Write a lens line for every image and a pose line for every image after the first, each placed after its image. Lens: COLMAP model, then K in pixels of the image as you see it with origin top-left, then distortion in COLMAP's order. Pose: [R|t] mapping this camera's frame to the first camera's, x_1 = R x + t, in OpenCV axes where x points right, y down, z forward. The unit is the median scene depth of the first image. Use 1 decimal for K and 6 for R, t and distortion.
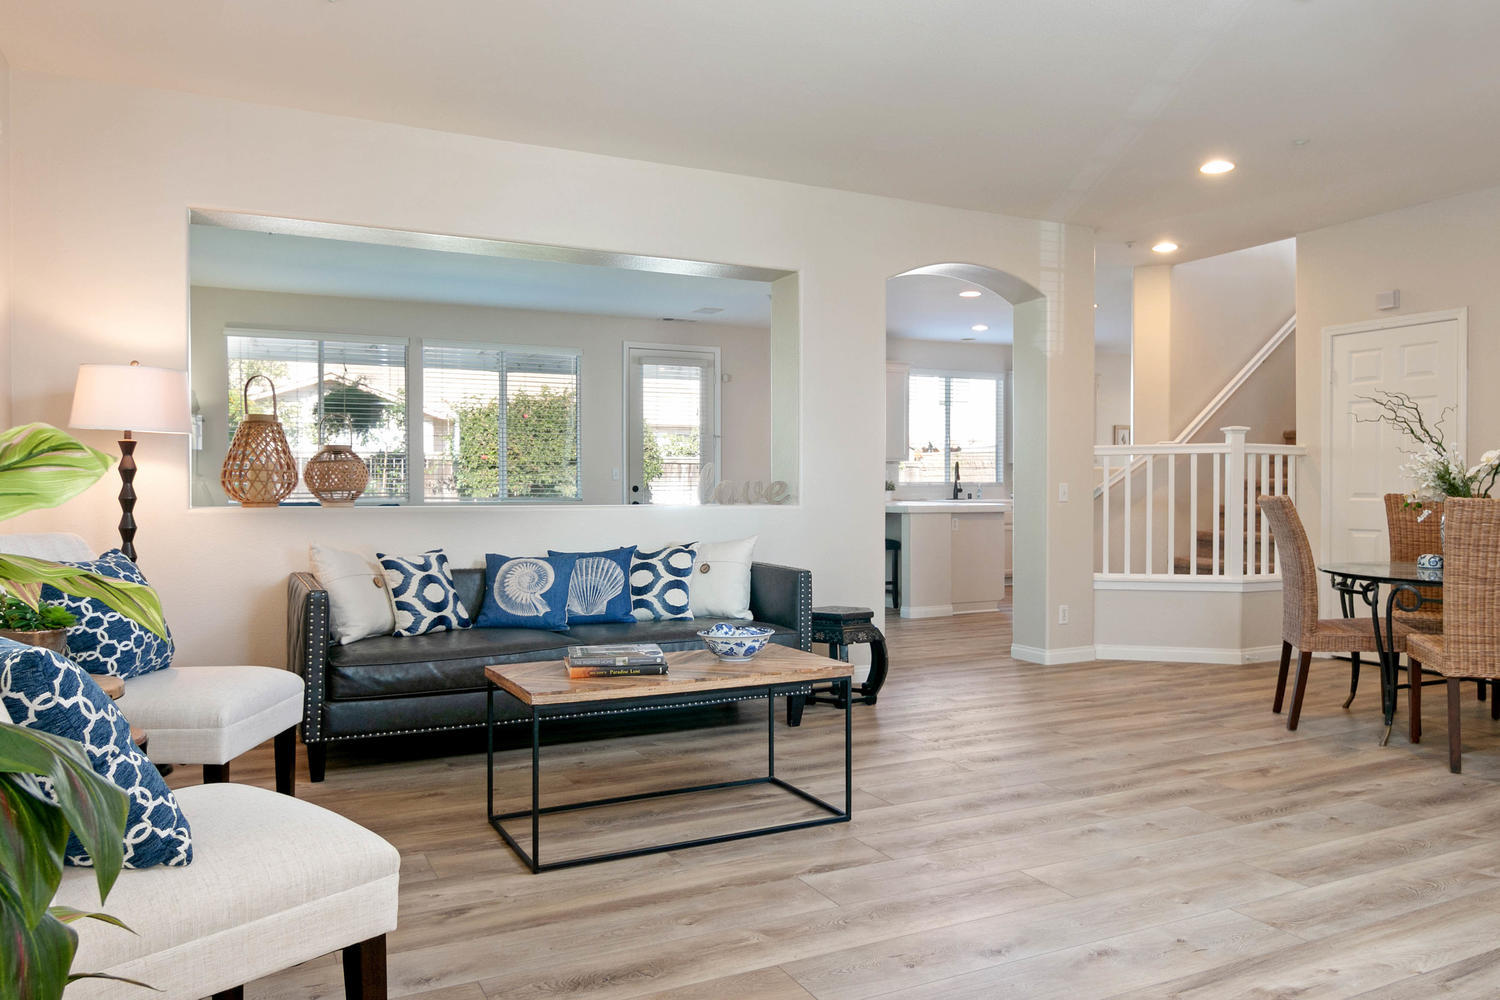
lens RADIAL K [[1078.6, 0, 754.9], [0, 1078.6, 501.6], [0, 0, 1]] dist [0.002571, 0.008091]
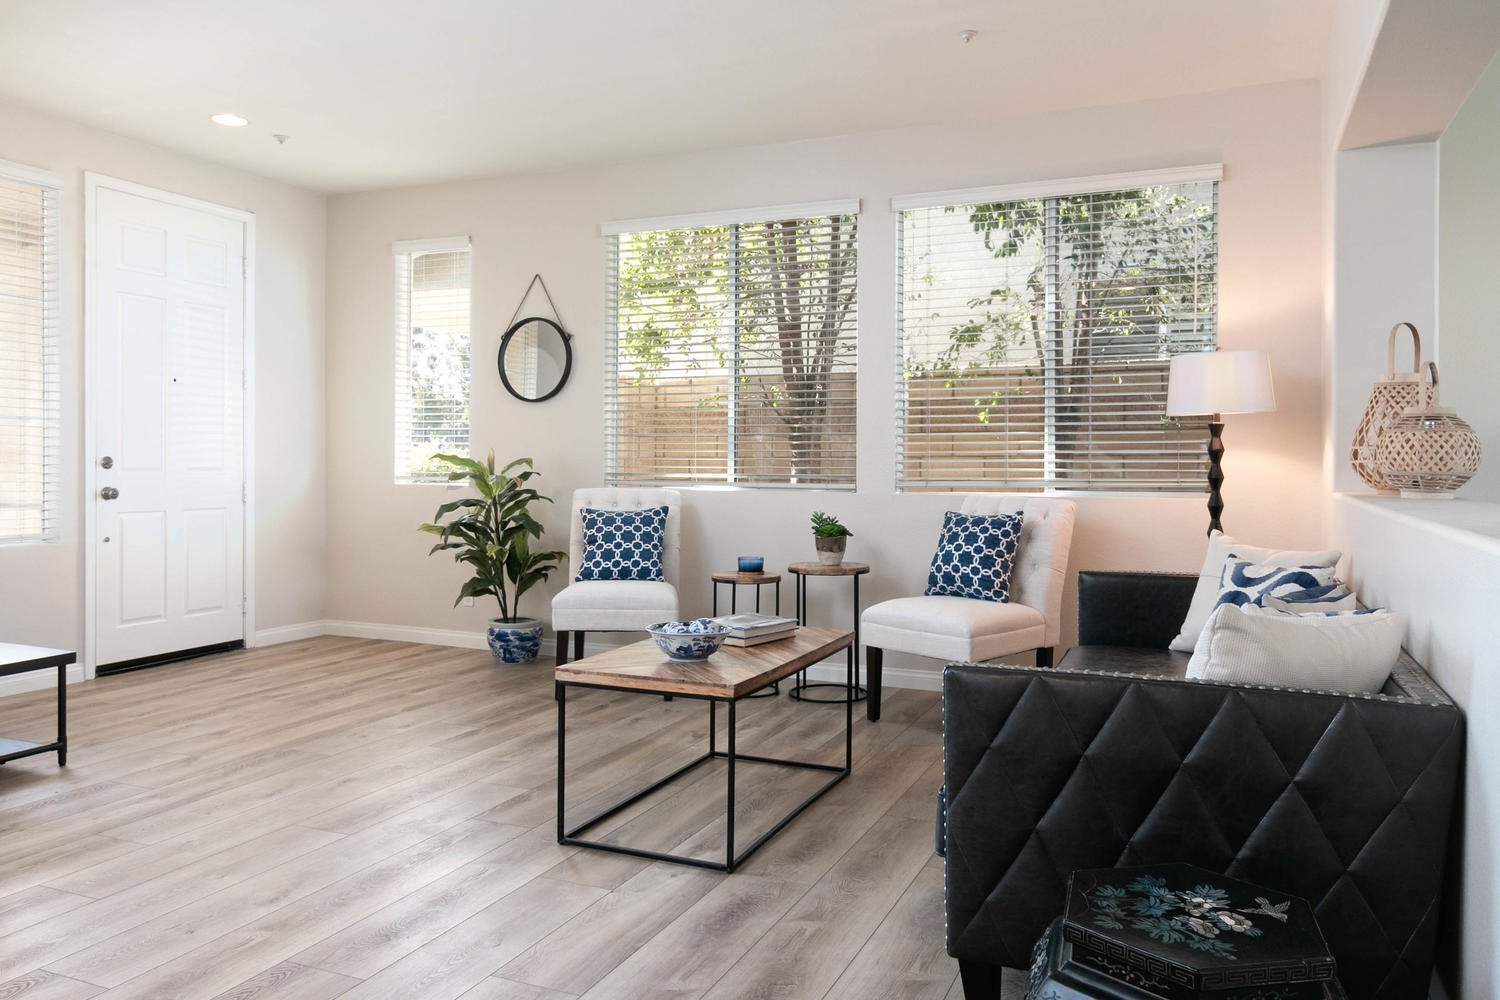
lens RADIAL K [[1078.6, 0, 755.2], [0, 1078.6, 488.0], [0, 0, 1]] dist [0.002571, 0.008091]
pose [[-0.760805, 0.014603, -0.648816, 0.494223], [-0.007319, 0.999490, 0.031078, -0.024067], [0.648939, 0.028393, -0.760311, 1.627829]]
